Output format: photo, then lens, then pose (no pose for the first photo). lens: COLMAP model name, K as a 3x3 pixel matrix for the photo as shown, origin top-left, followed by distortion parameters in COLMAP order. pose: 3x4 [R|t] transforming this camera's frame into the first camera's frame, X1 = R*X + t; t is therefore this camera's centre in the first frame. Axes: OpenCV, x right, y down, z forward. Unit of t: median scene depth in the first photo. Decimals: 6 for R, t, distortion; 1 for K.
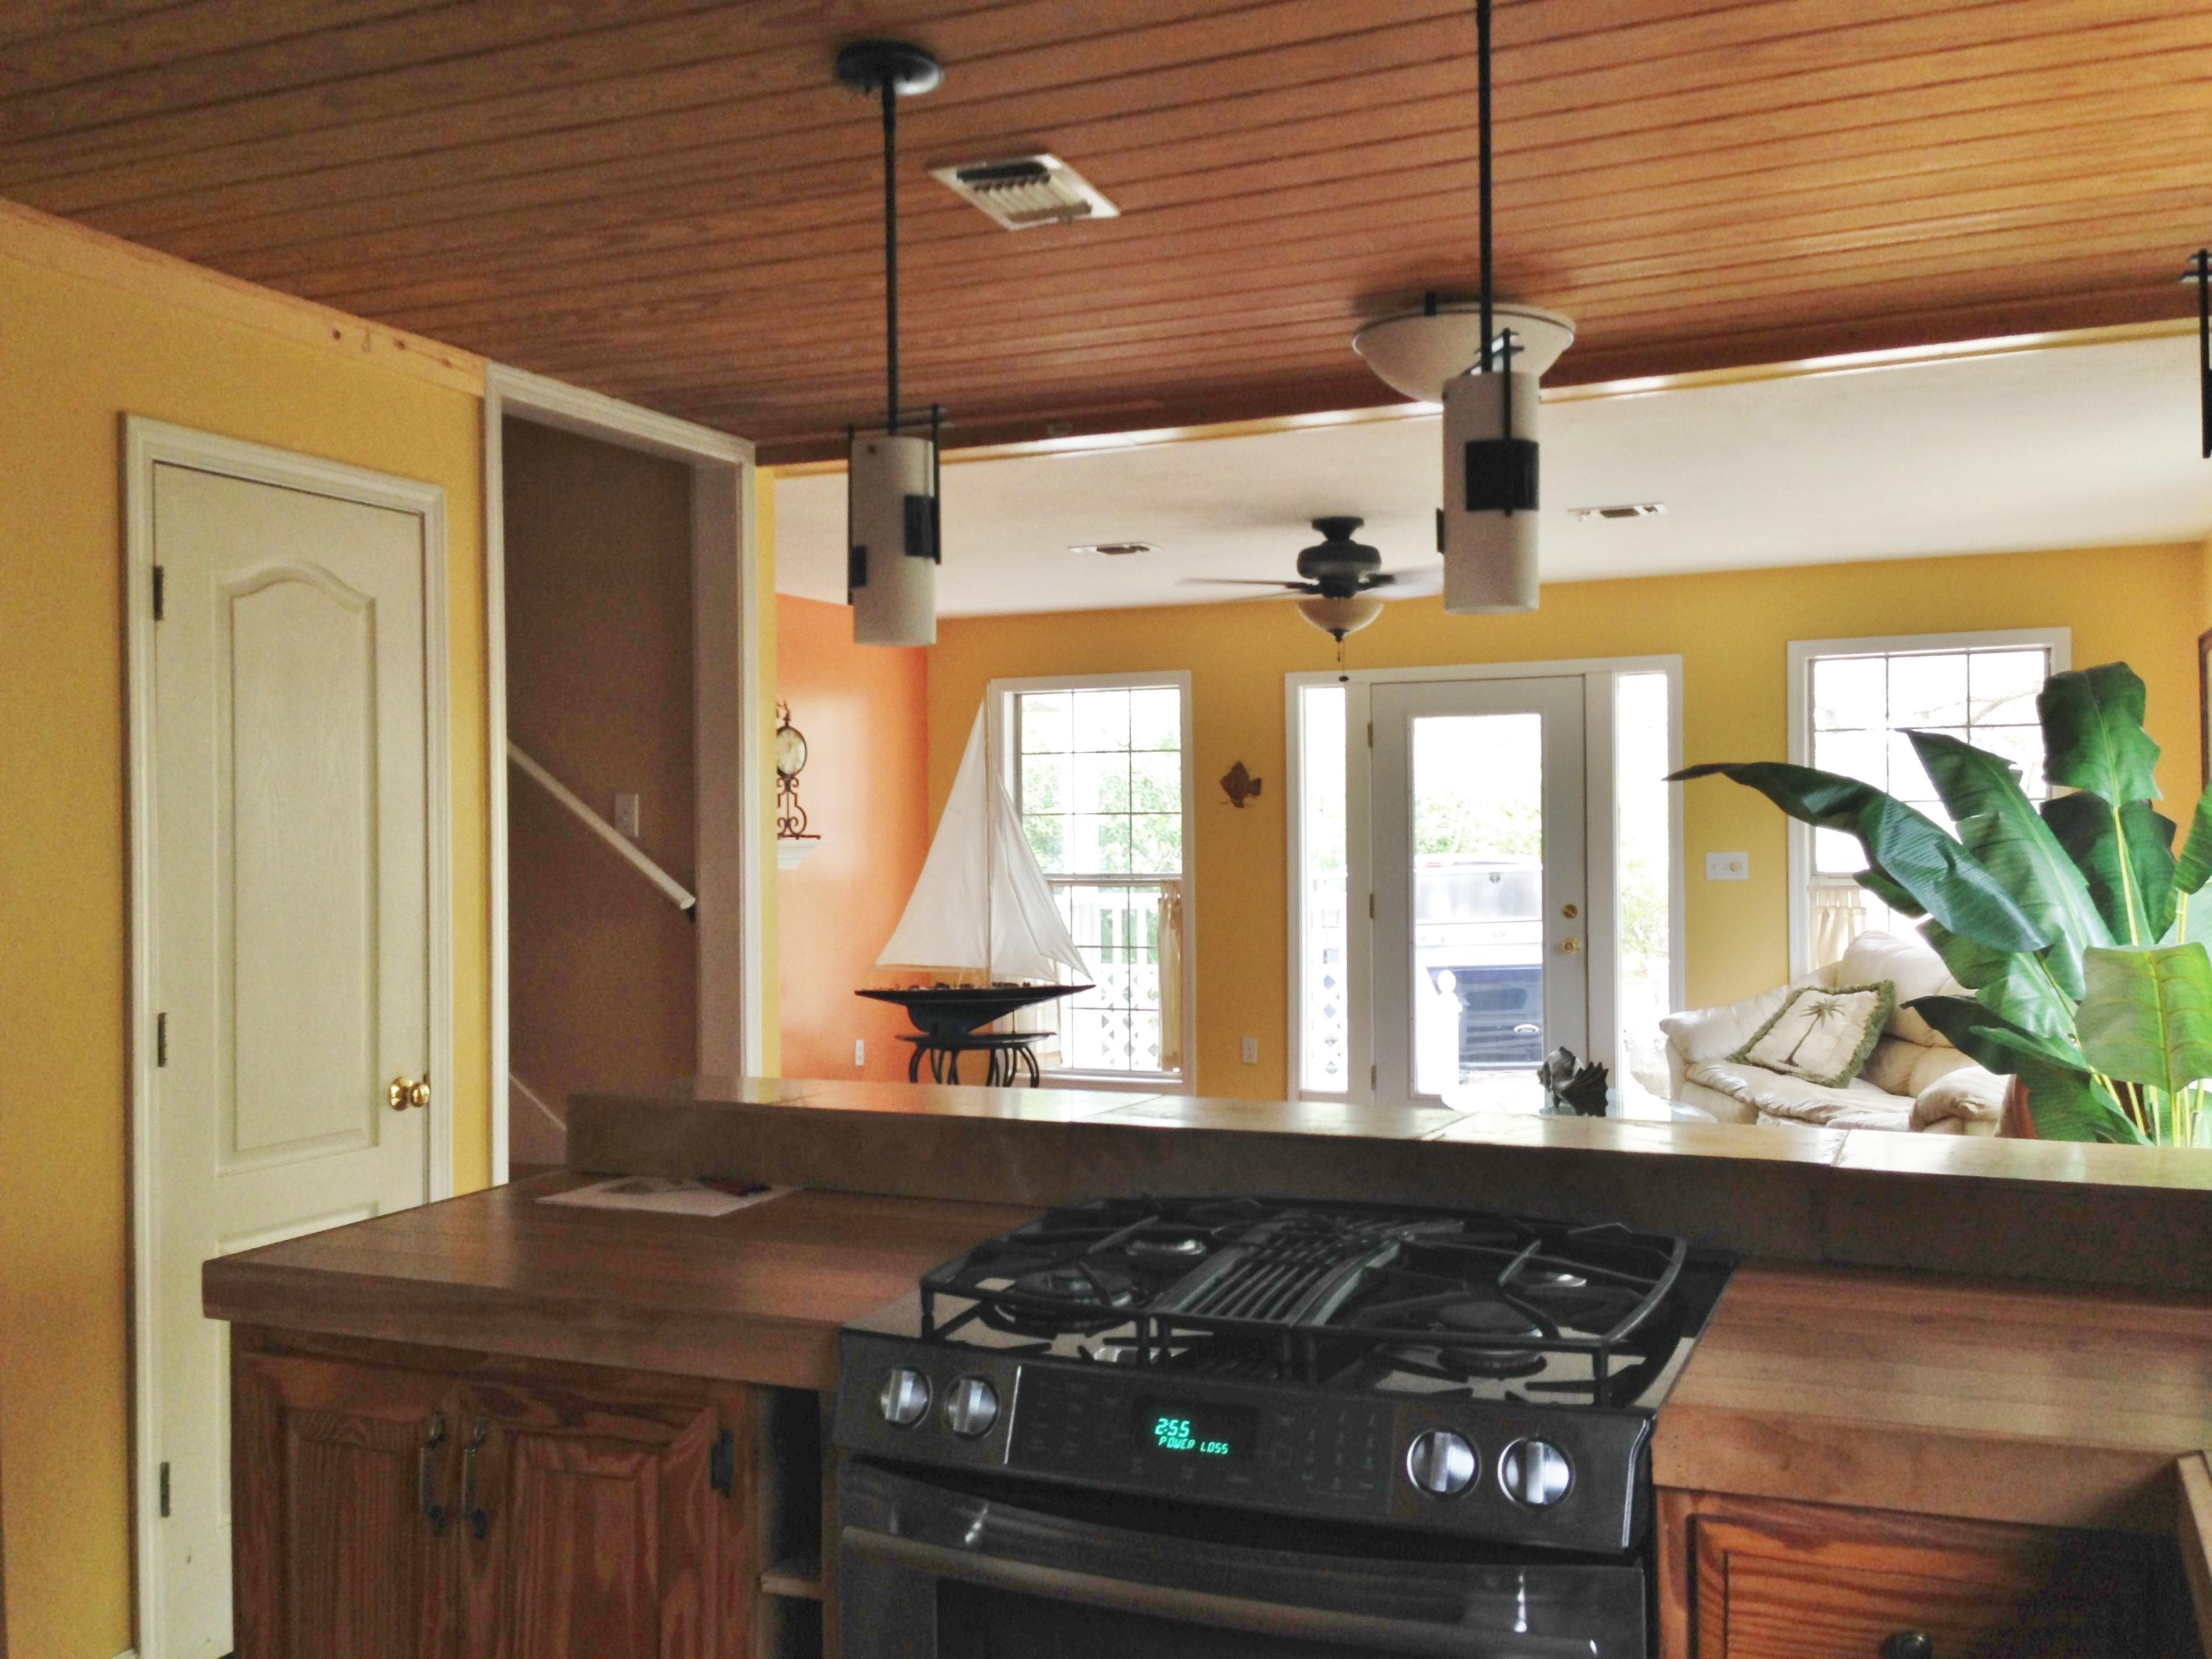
lens RADIAL K [[2061.6, 0, 1097.4], [0, 2061.6, 840.6], [0, 0, 1]] dist [0.152229, -0.300335]
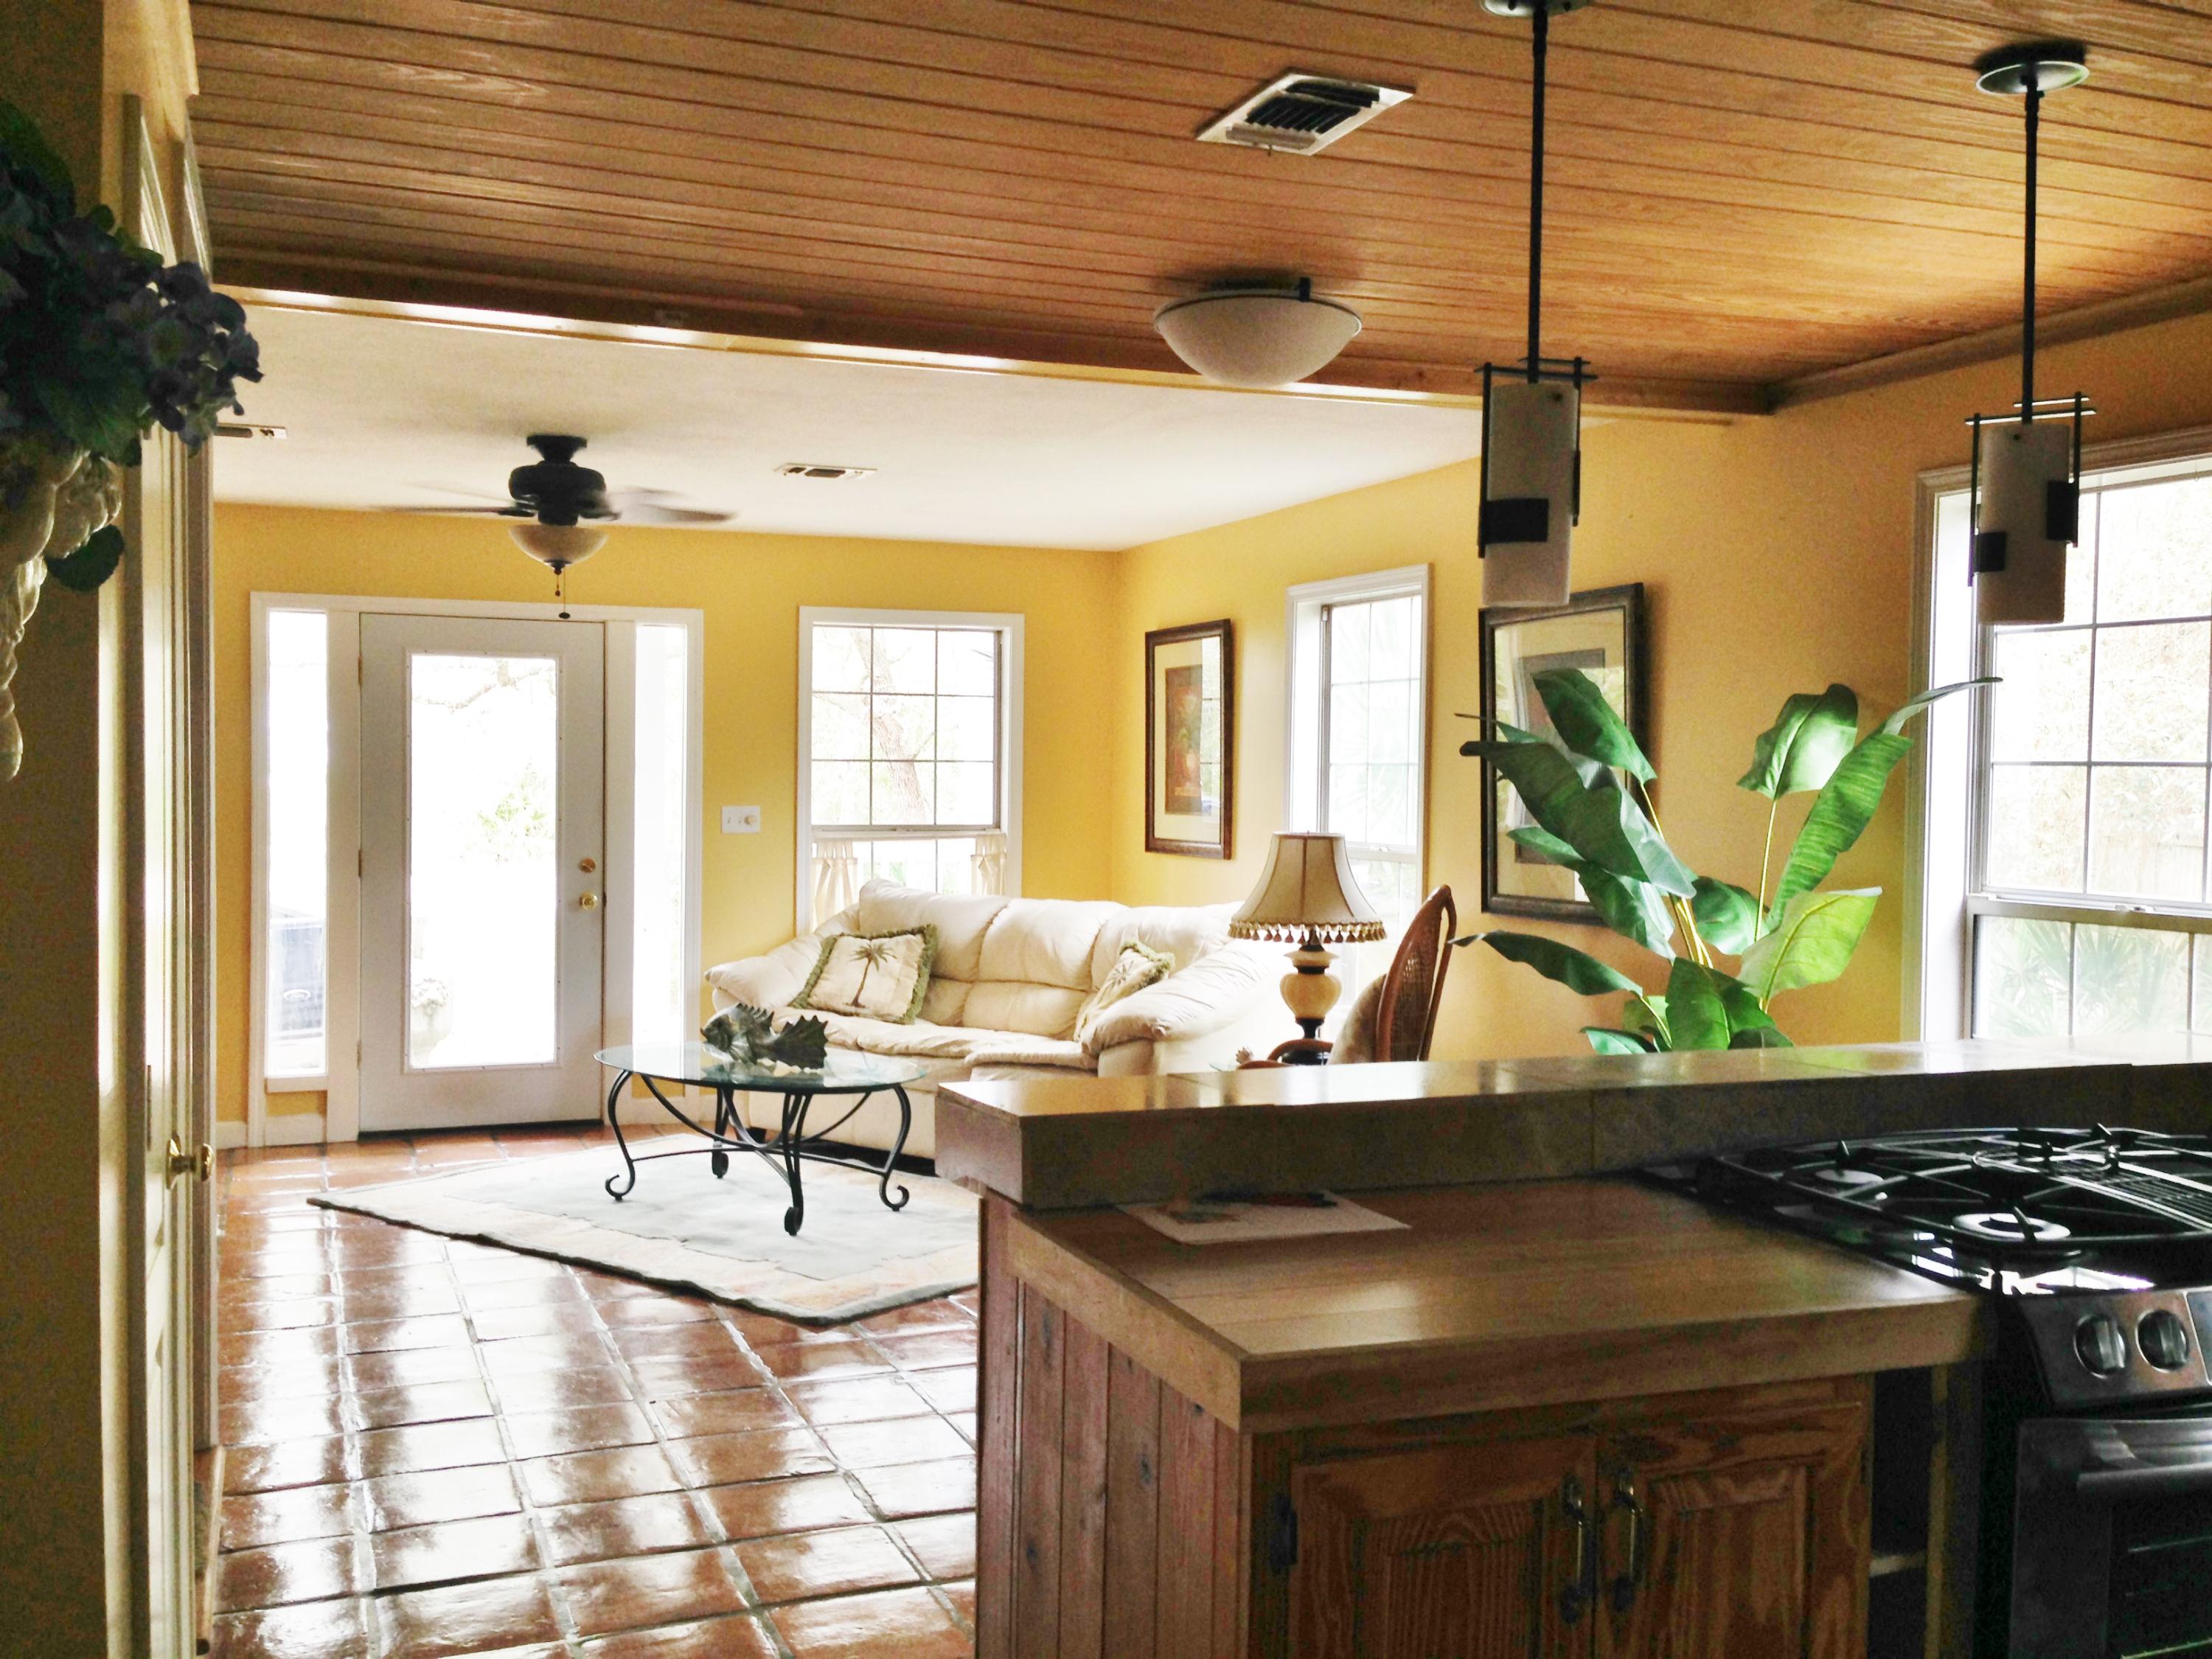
lens RADIAL K [[2067.3, 0, 1106.0], [0, 2067.3, 829.5], [0, 0, 1]] dist [0.051720, -0.001000]
pose [[0.694300, -0.001864, 0.719683, -0.687383], [-0.013487, 0.999787, 0.015600, -0.002846], [-0.719559, -0.020537, 0.694127, 0.356600]]
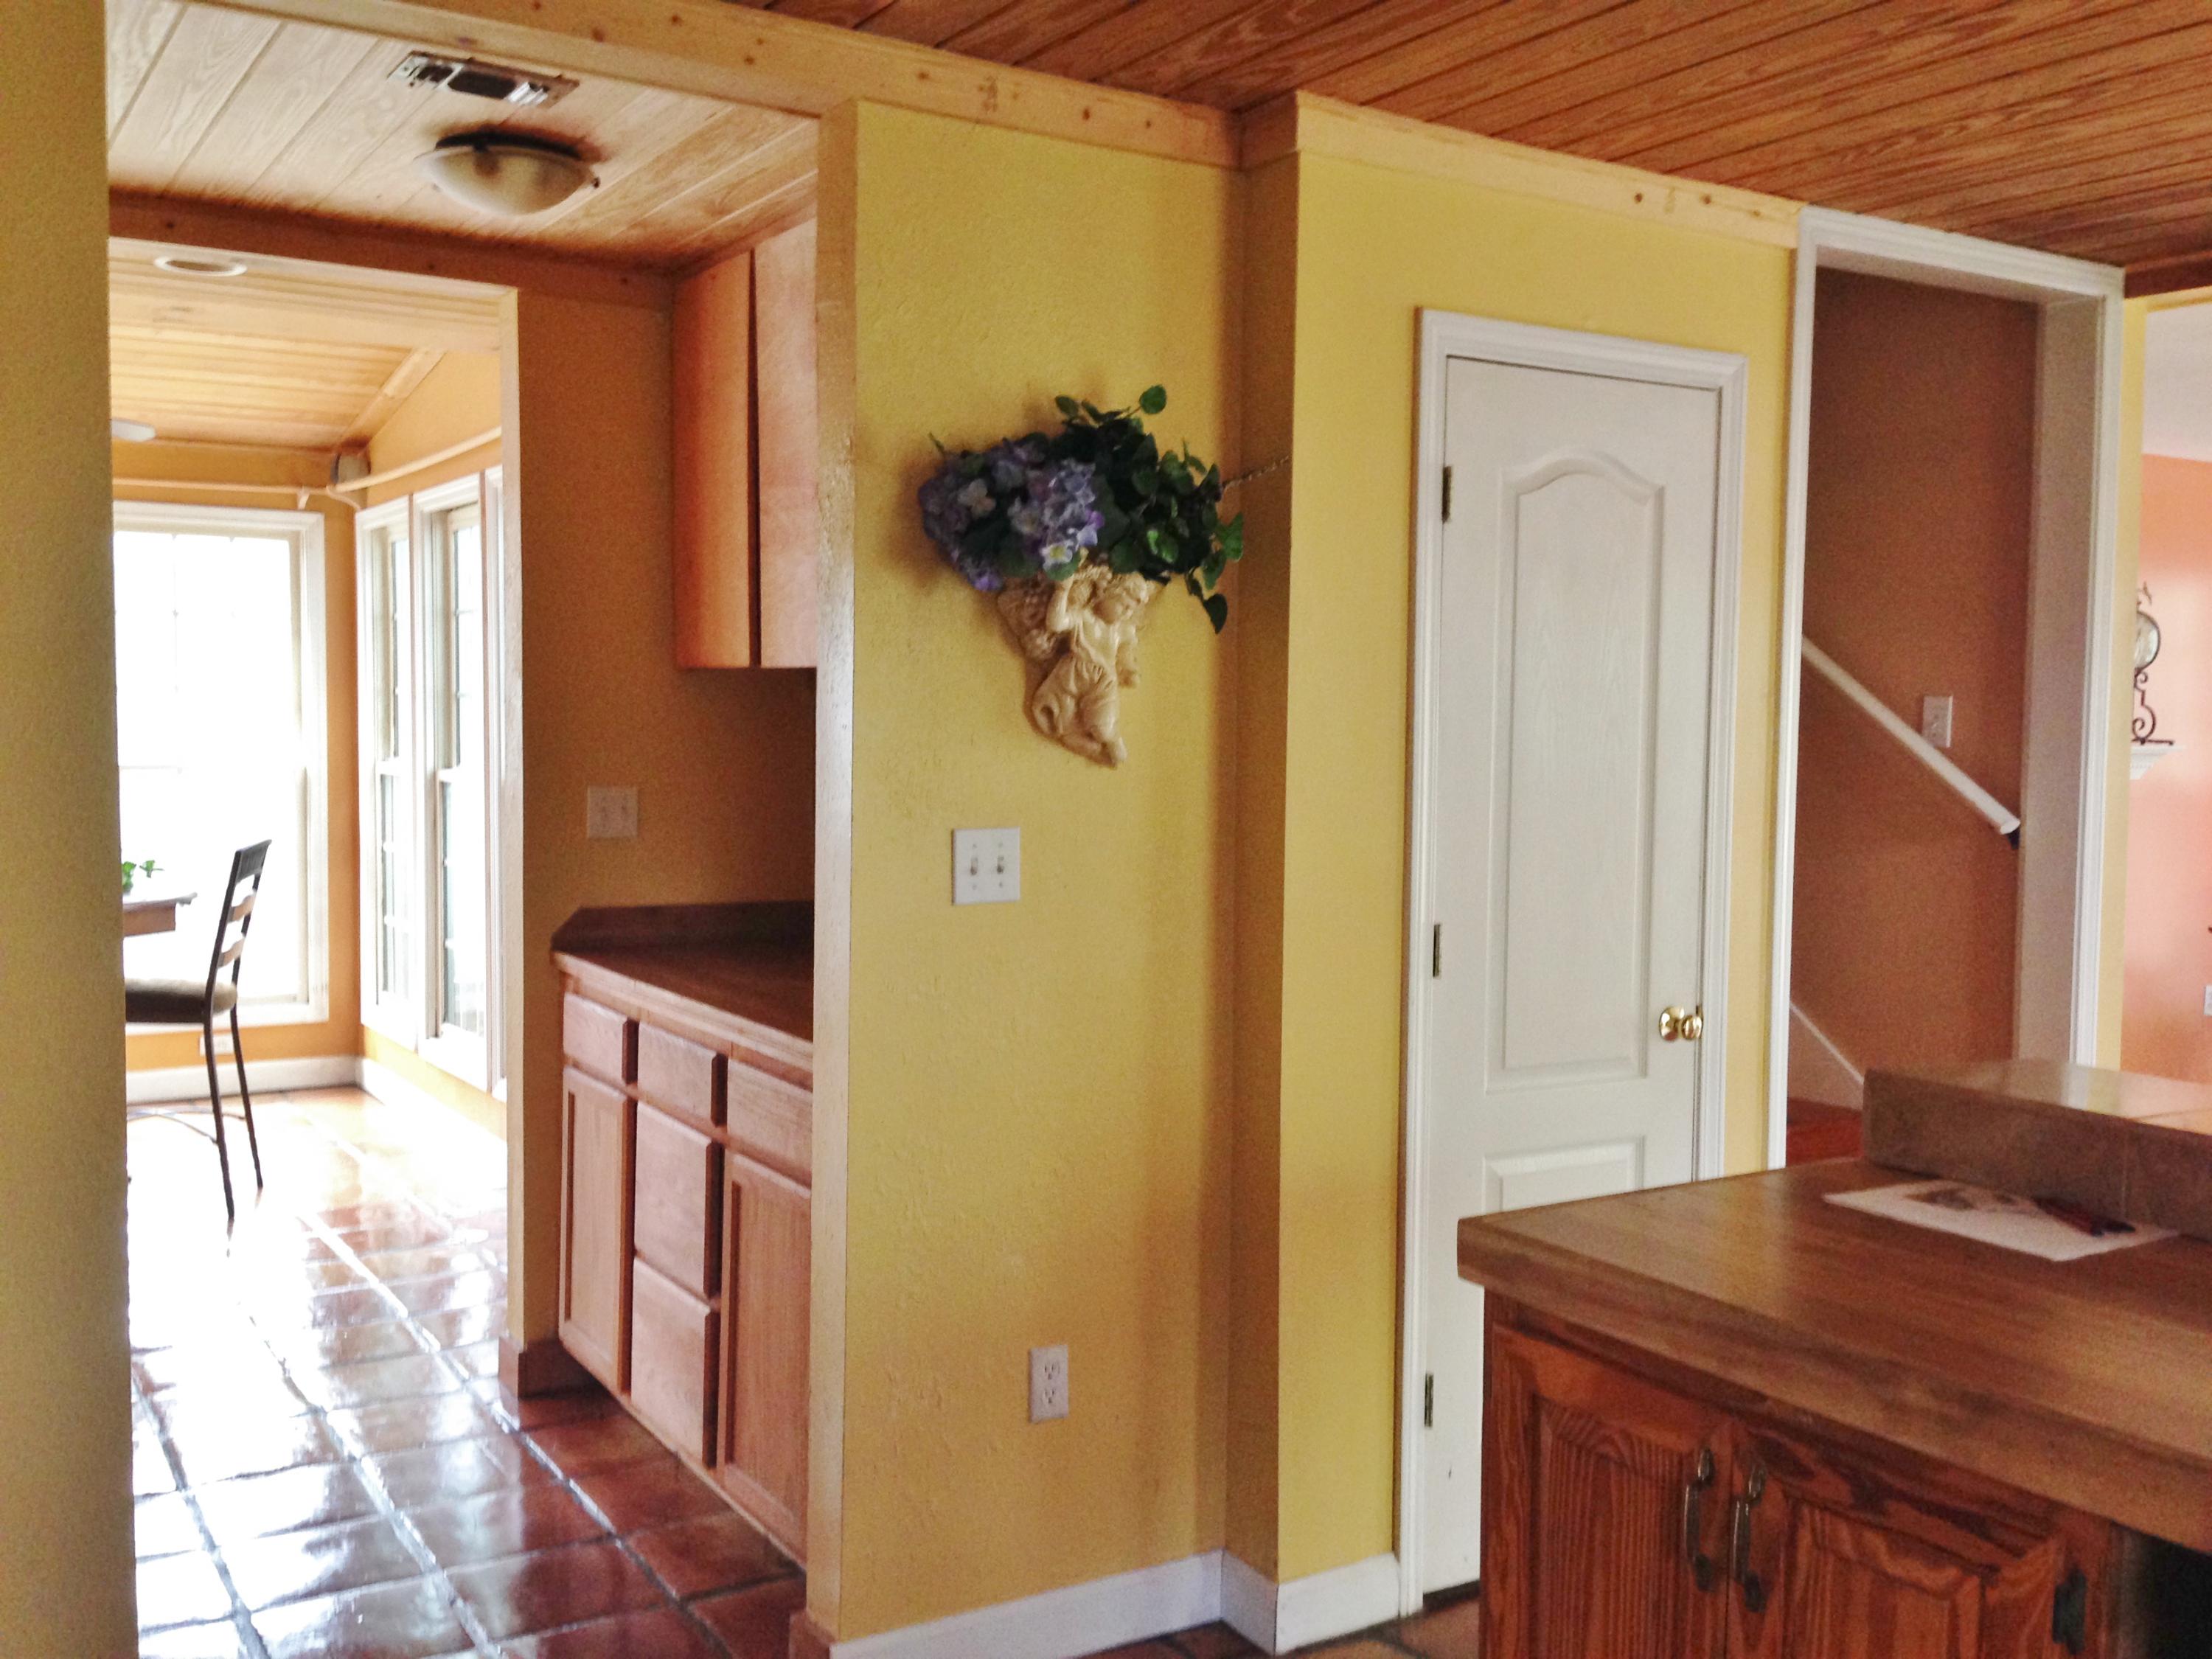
lens RADIAL K [[2061.6, 0, 1097.4], [0, 2061.6, 840.6], [0, 0, 1]] dist [0.152229, -0.300335]
pose [[0.828342, 0.049884, -0.557997, -0.036325], [-0.017838, 0.997871, 0.062728, -0.015269], [0.559939, -0.042007, 0.827468, 0.107614]]
